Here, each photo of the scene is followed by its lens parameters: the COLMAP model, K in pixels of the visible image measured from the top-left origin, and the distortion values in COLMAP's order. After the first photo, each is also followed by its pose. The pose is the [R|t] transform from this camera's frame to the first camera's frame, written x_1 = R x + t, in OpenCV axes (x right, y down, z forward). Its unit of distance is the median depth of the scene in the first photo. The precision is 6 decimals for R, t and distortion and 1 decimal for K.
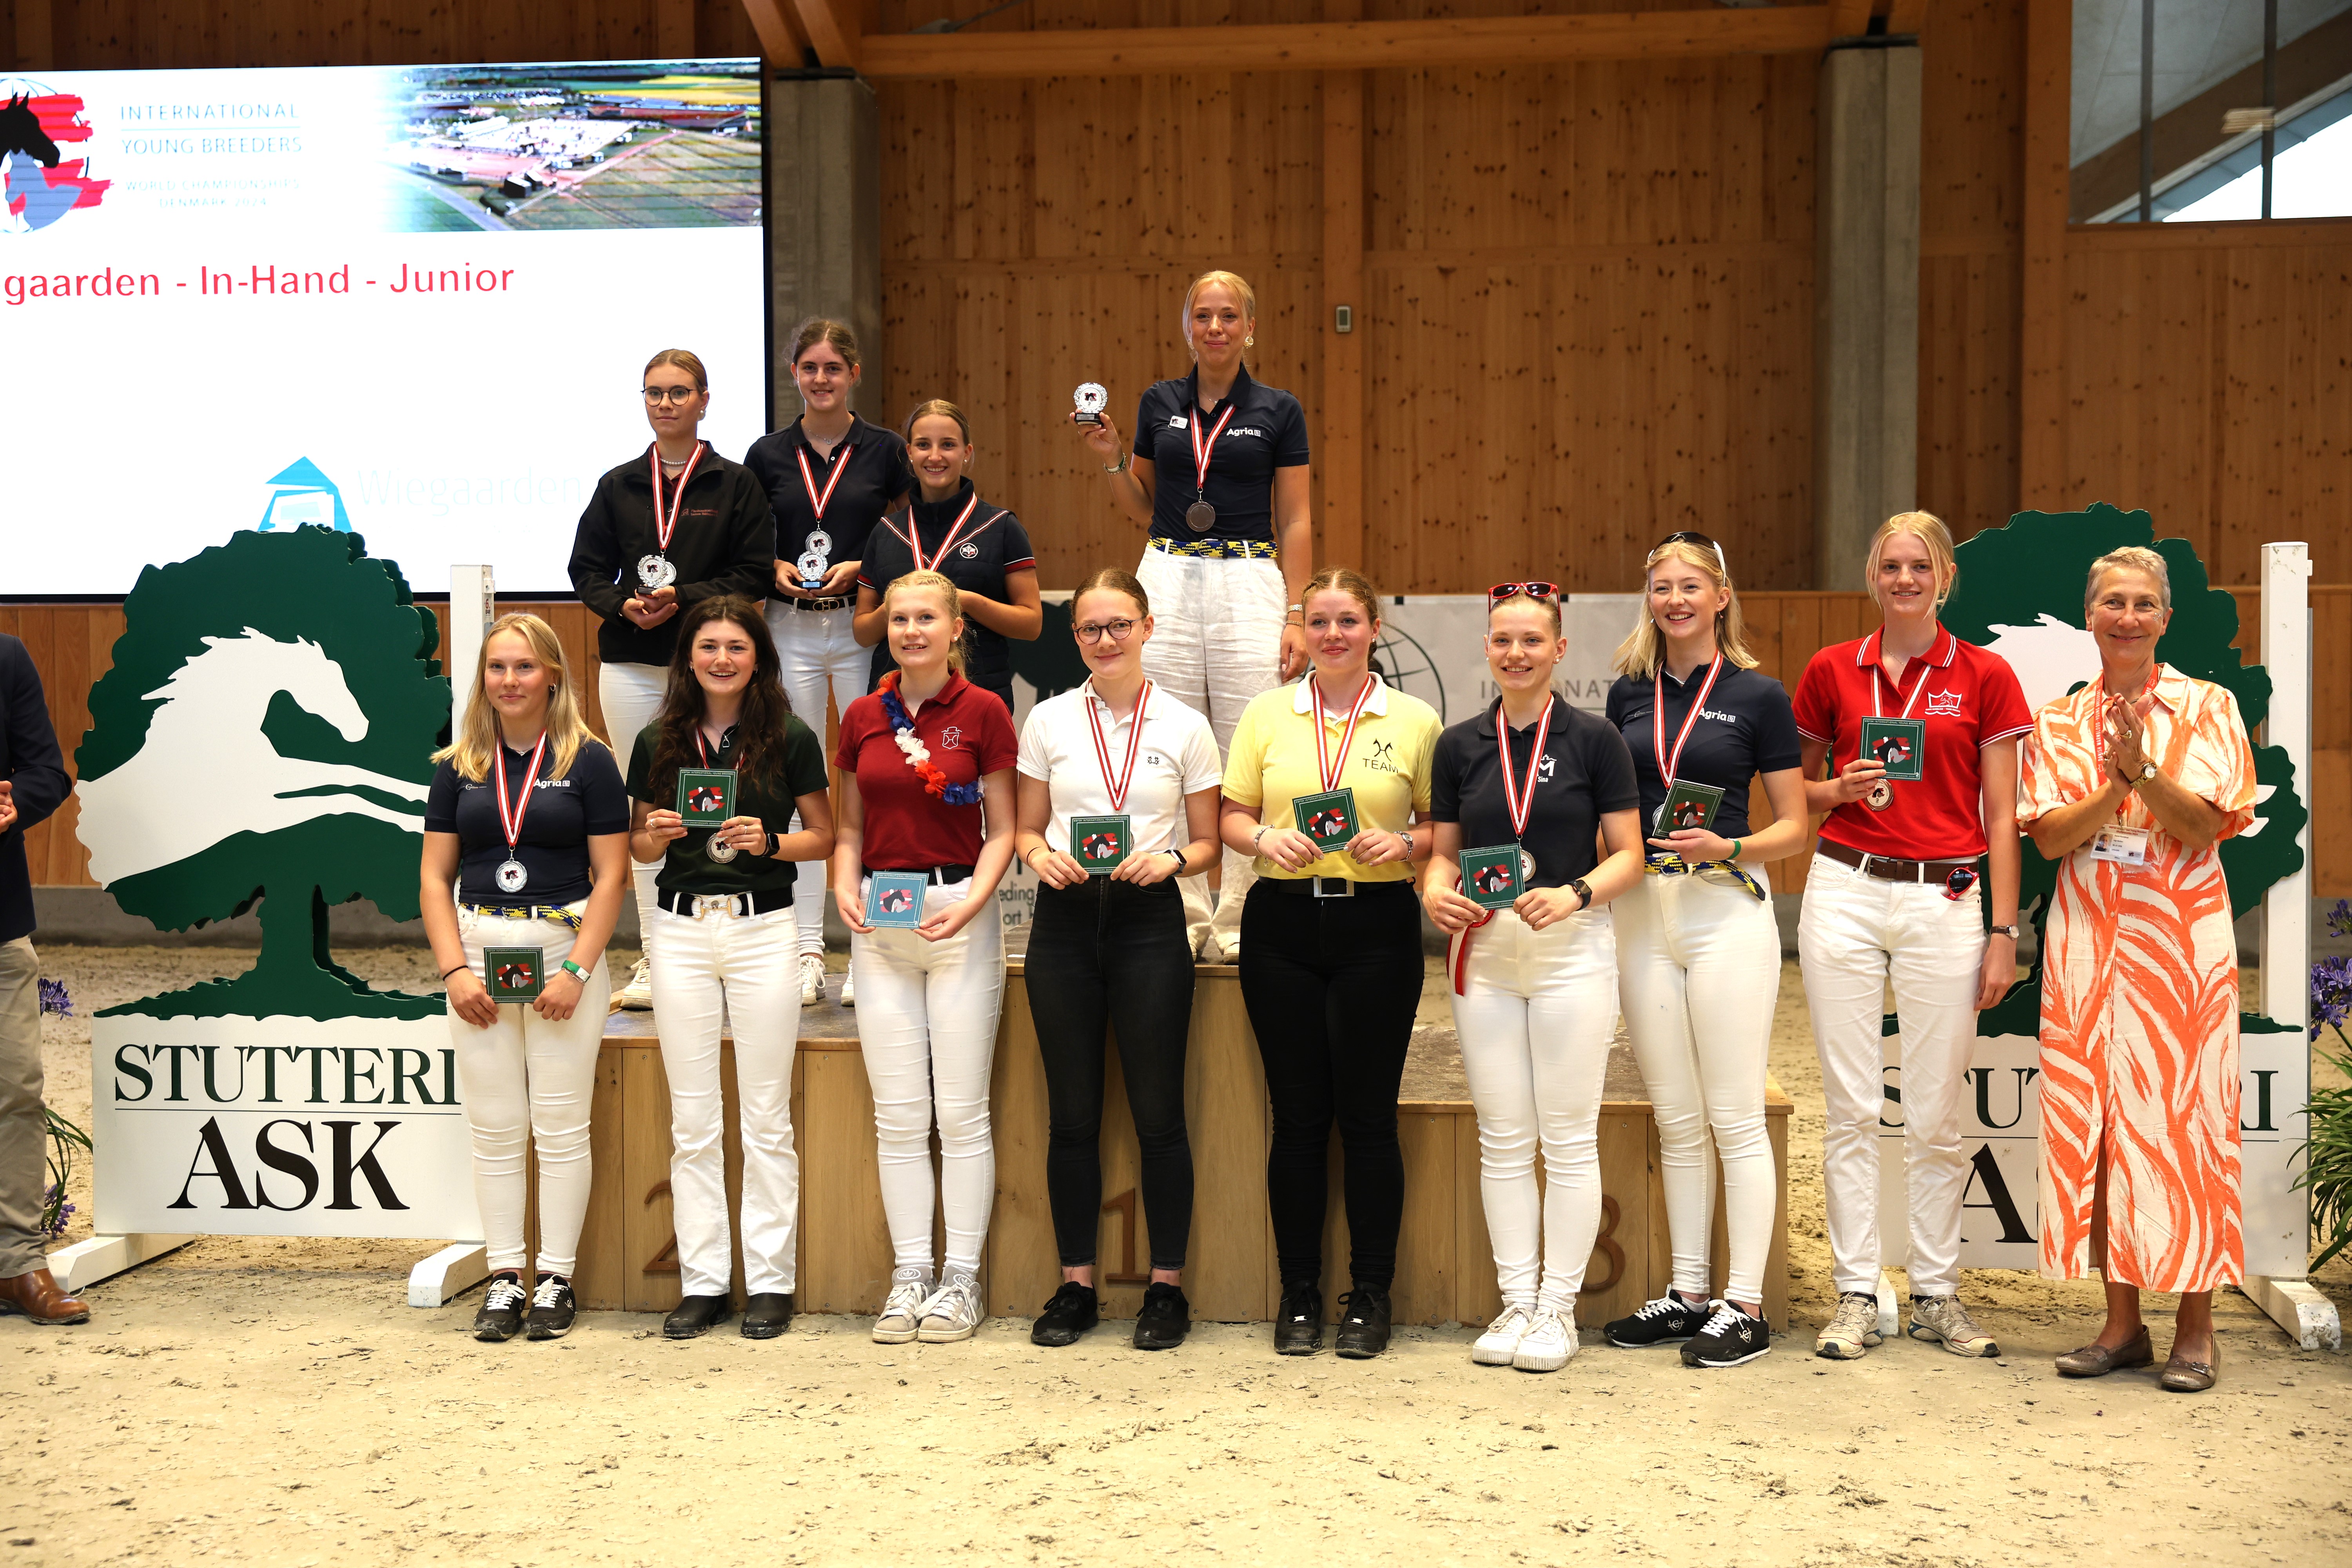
lens RADIAL K [[3458.5, 0, 1190.8], [0, 3458.5, 778.6], [0, 0, 1]] dist [0.148953, -0.056812]
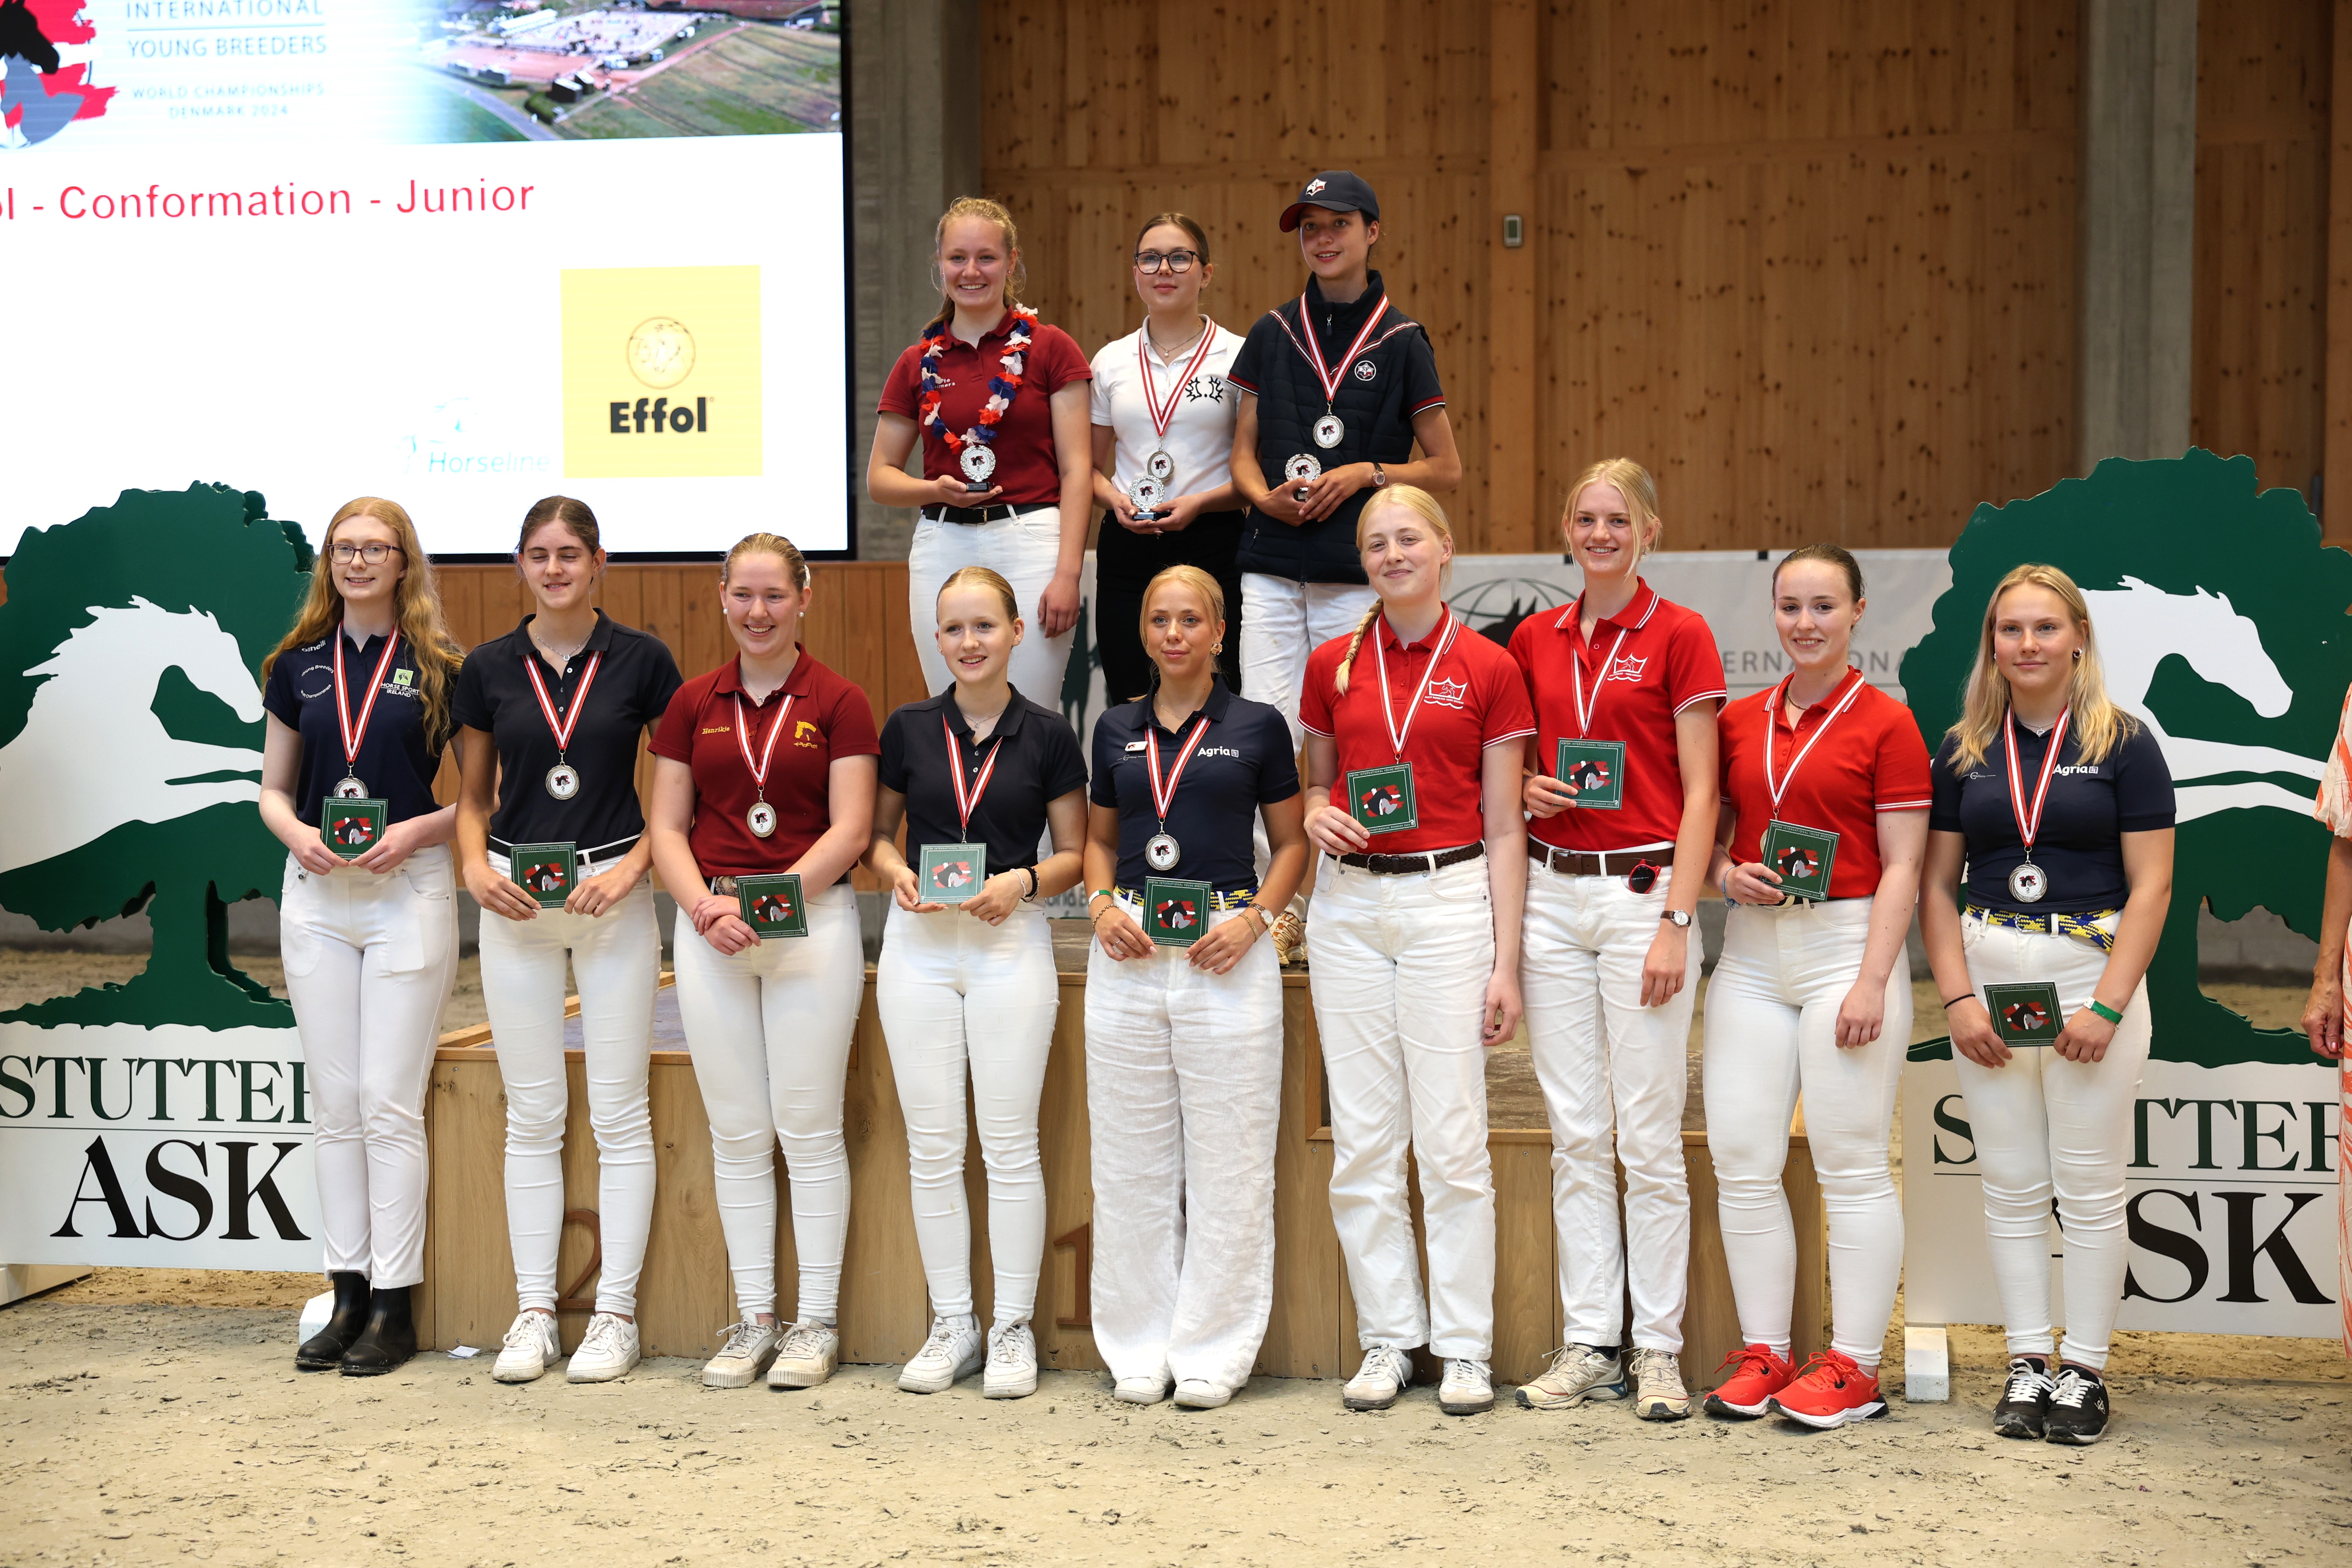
lens RADIAL K [[4152.7, 0, 1176.0], [0, 4152.7, 784.0], [0, 0, 1]] dist [0.252968, -0.074583]
pose [[0.995460, 0.002036, -0.095158, 0.060430], [-0.001693, 0.999992, 0.003690, 0.000550], [0.095164, -0.003512, 0.995455, -0.036864]]
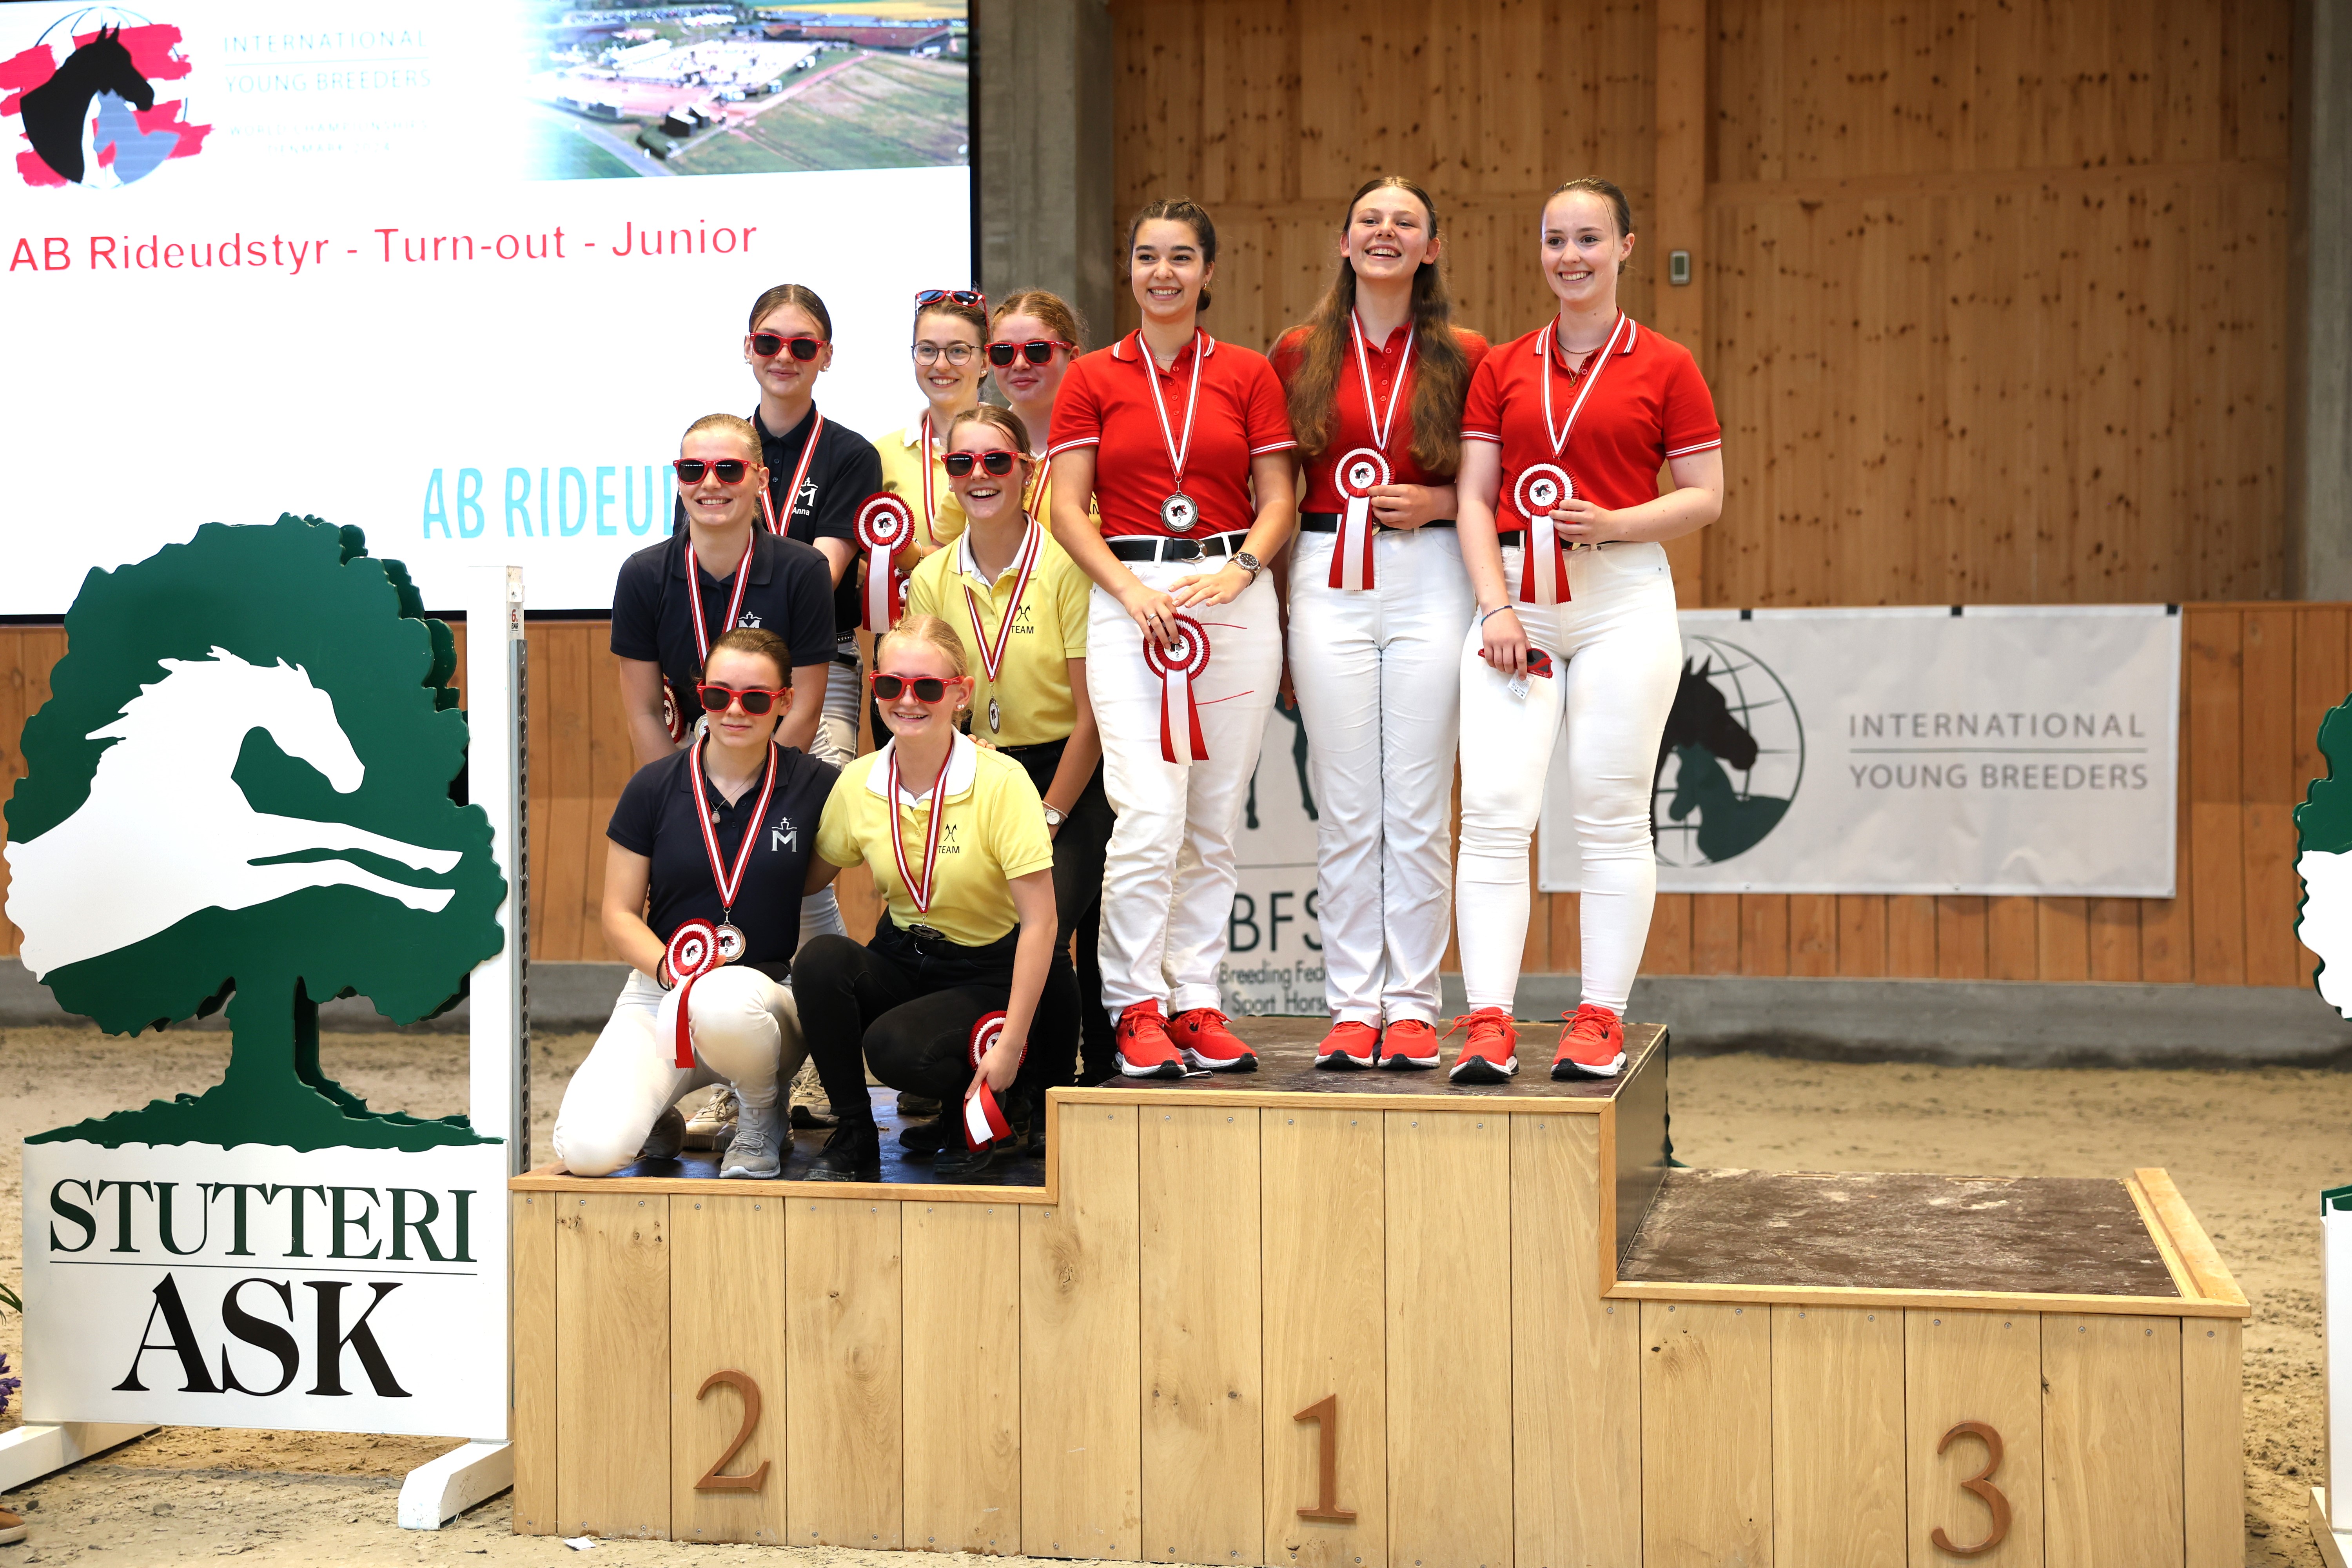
lens RADIAL K [[3842.4, 0, 1148.6], [0, 3842.4, 776.5], [0, 0, 1]] dist [0.197785, -0.062352]
pose [[0.994192, 0.002306, -0.107592, 0.018473], [-0.003634, 0.999920, -0.012151, -0.002617], [0.107556, 0.012471, 0.994121, 0.093137]]
